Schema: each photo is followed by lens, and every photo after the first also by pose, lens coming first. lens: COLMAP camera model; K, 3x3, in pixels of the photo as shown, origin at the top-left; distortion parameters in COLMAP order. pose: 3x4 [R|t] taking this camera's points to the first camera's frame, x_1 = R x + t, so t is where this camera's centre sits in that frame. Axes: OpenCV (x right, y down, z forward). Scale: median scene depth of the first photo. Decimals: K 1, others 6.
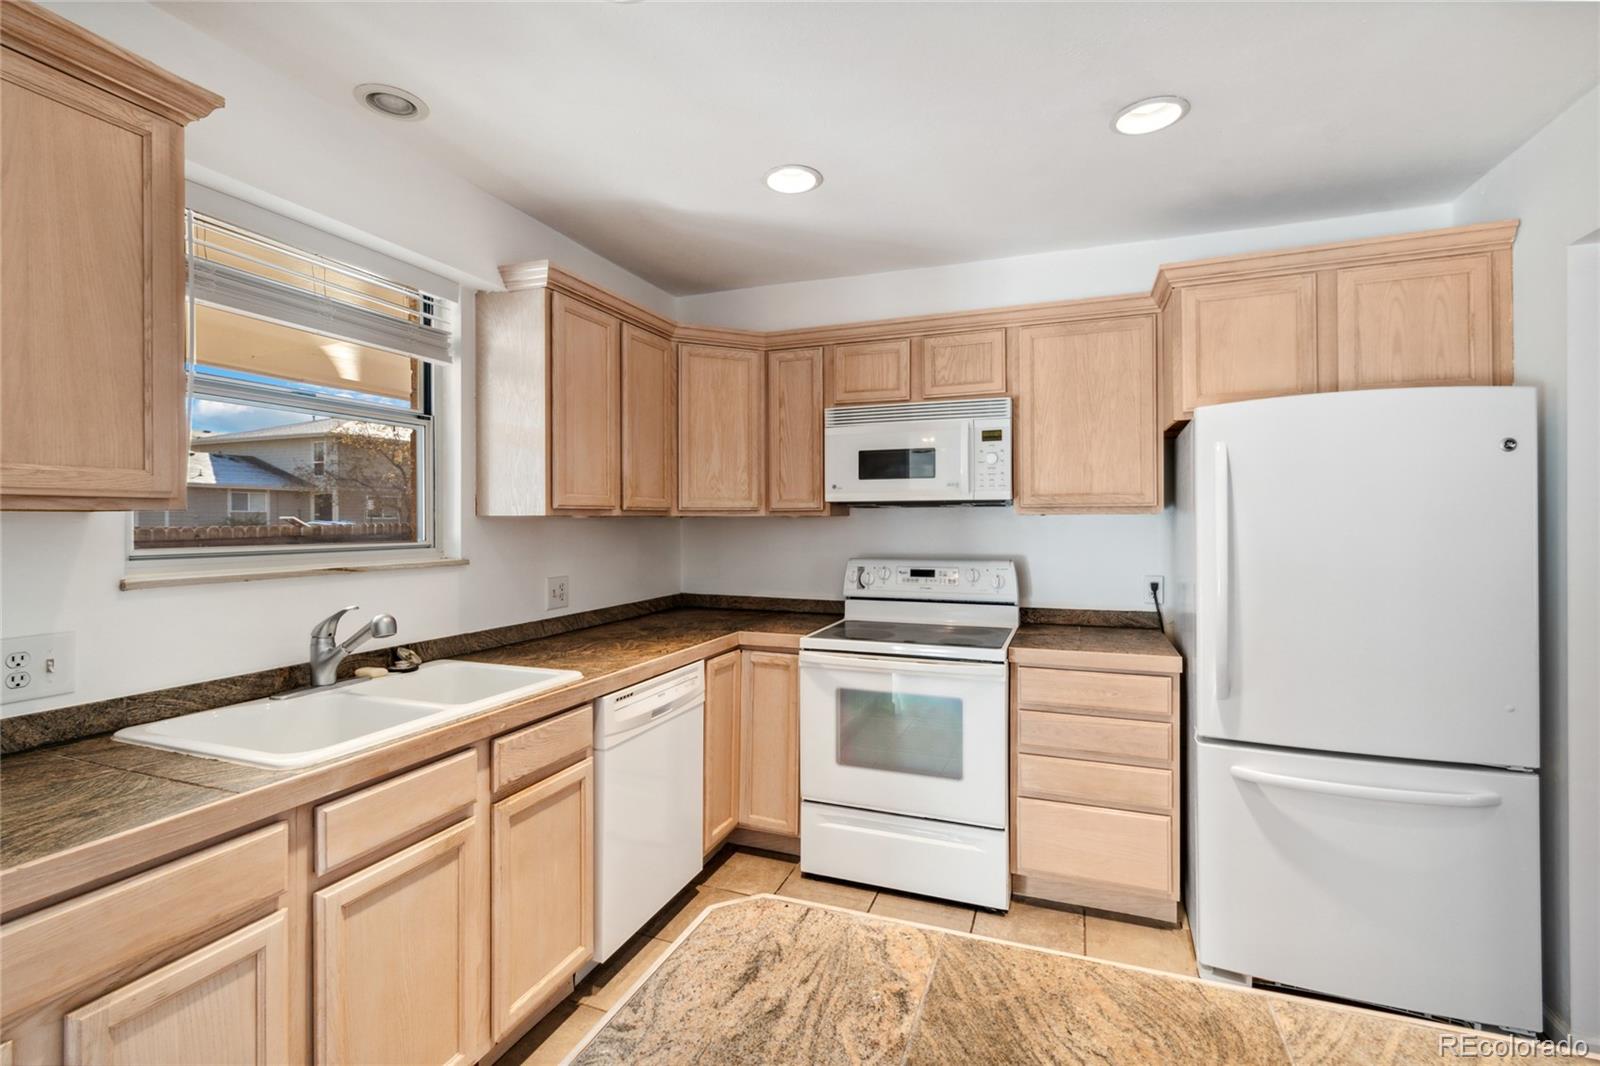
lens RADIAL K [[712.5, 0, 801.7], [0, 712.5, 518.2], [0, 0, 1]] dist [-0.000336, -0.000053]
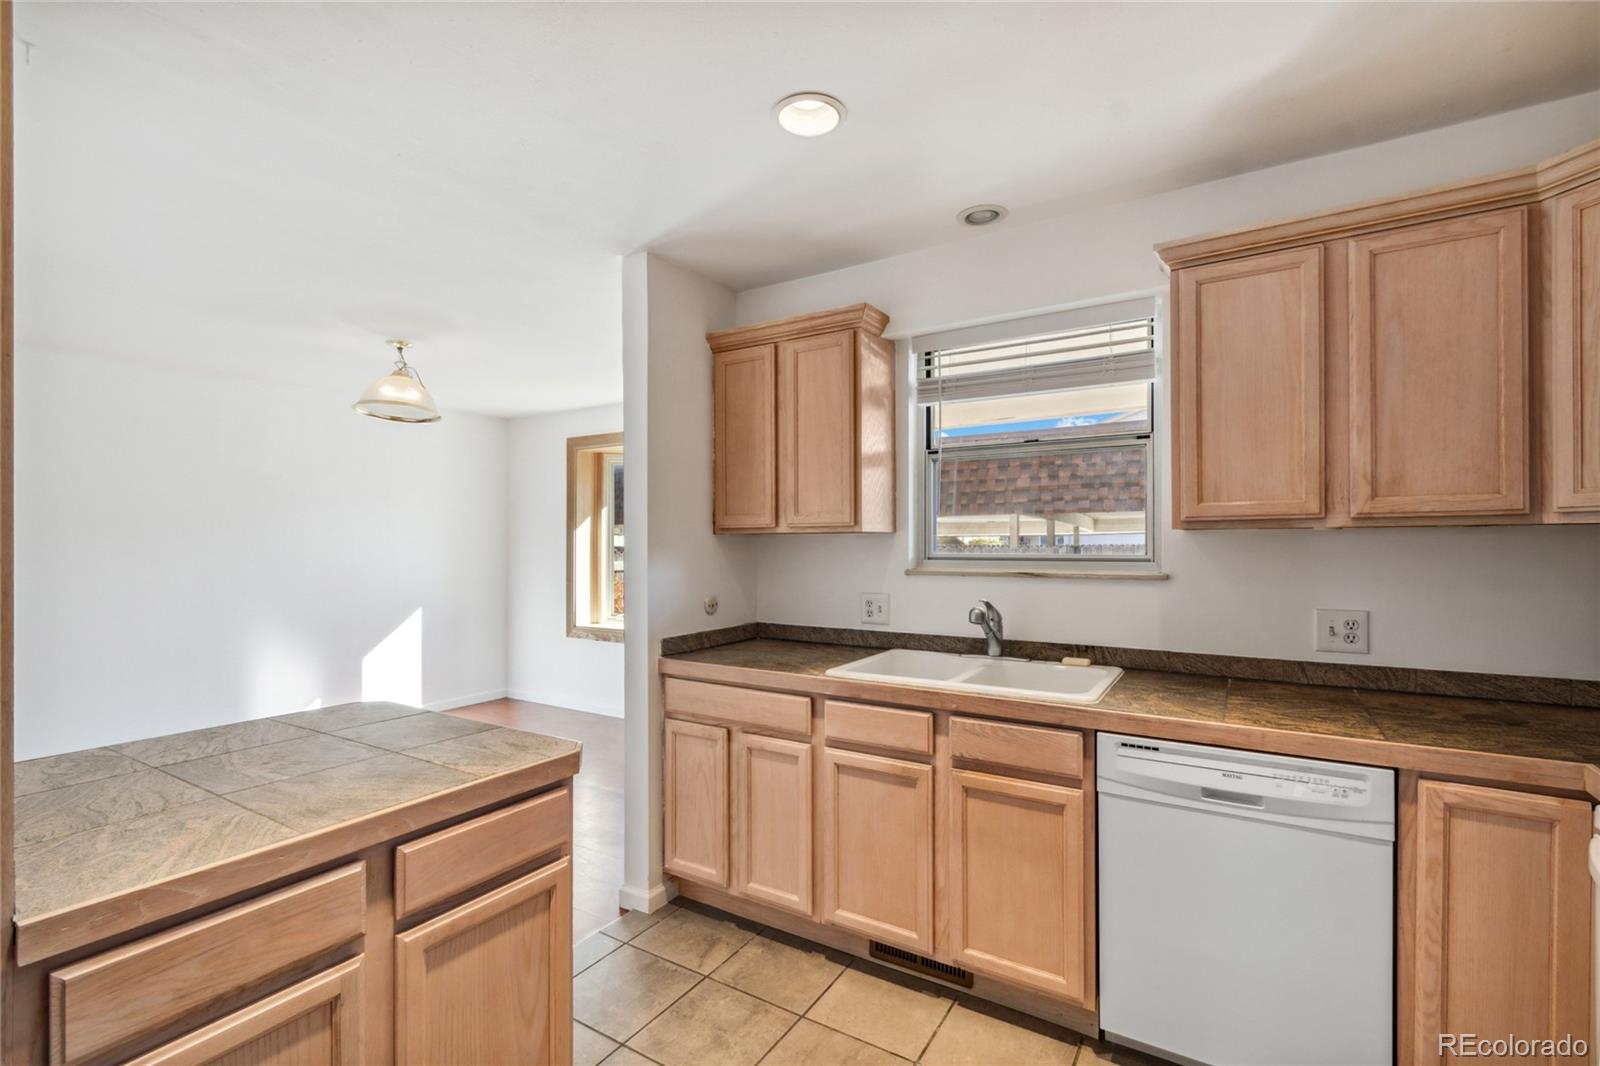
lens RADIAL K [[708.9, 0, 800.3], [0, 708.9, 540.4], [0, 0, 1]] dist [-0.000030, -0.000231]
pose [[-0.191405, 0.002662, -0.981508, 0.491822], [0.008478, 0.999963, 0.001059, 0.004333], [0.981475, -0.008119, -0.191421, 0.593055]]
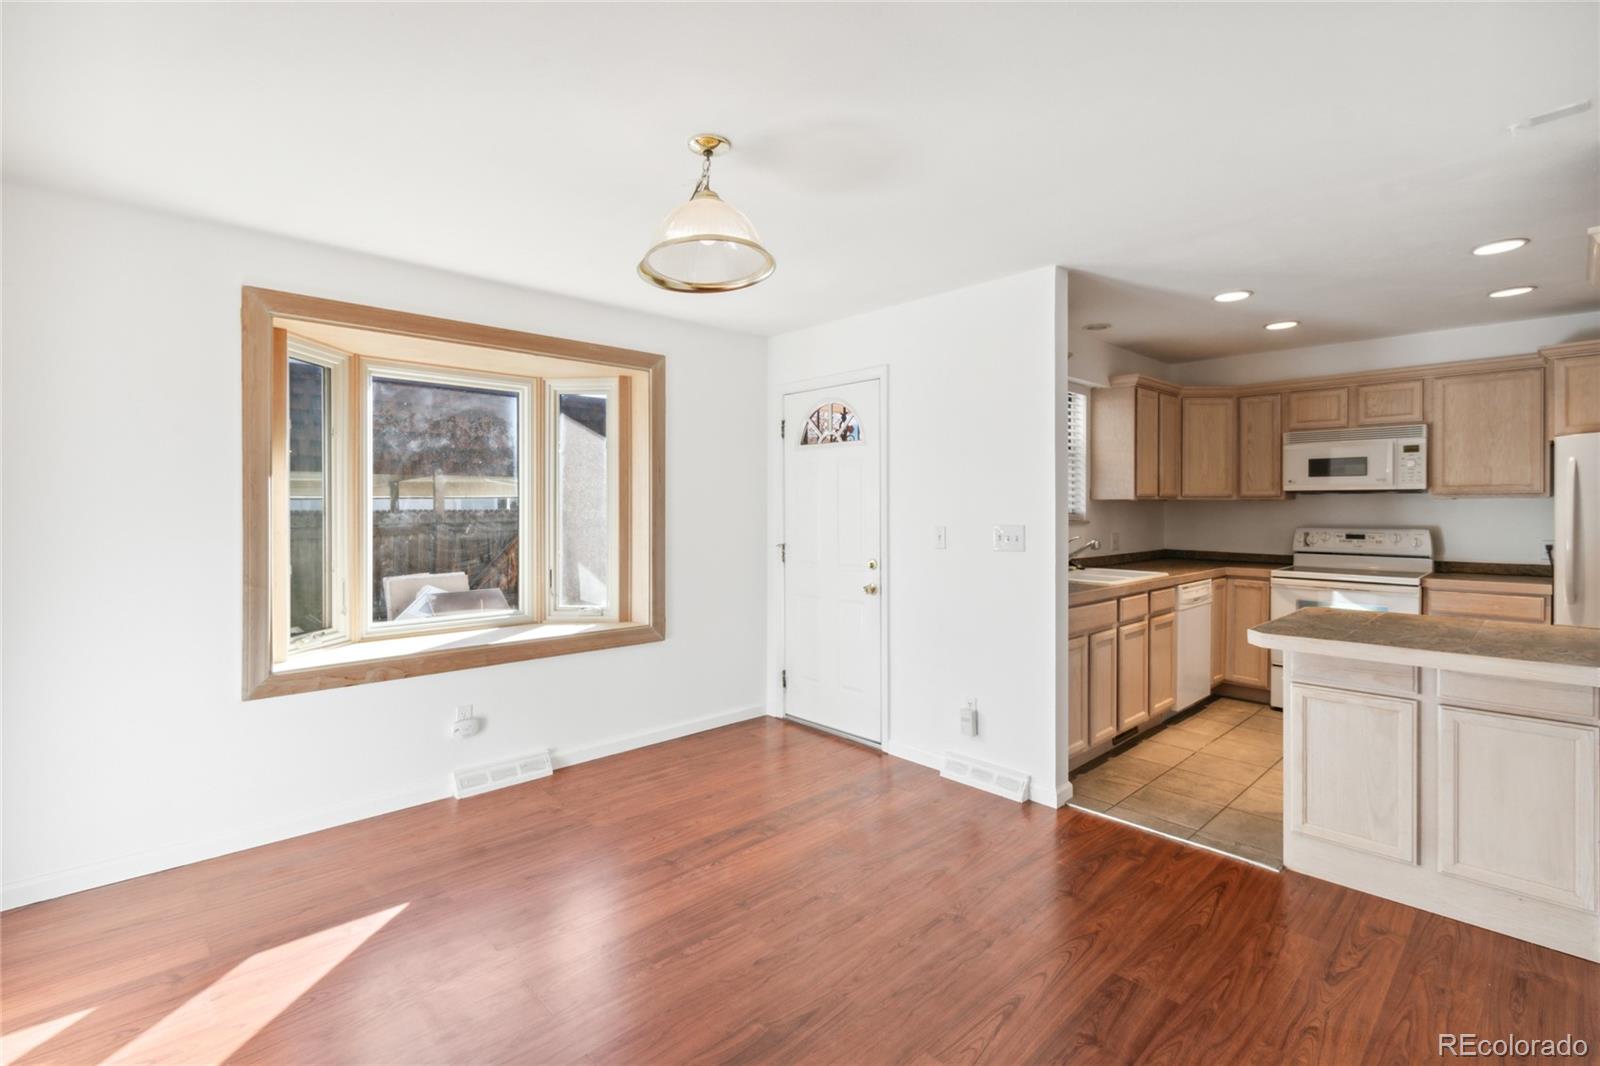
lens RADIAL K [[741.3, 0, 801.2], [0, 741.3, 510.4], [0, 0, 1]] dist [-0.005511, -0.001406]
pose [[0.904248, 0.004822, -0.426981, -0.259444], [-0.000673, 0.999951, 0.009866, 0.006178], [0.427008, -0.008634, 0.904207, -1.066320]]
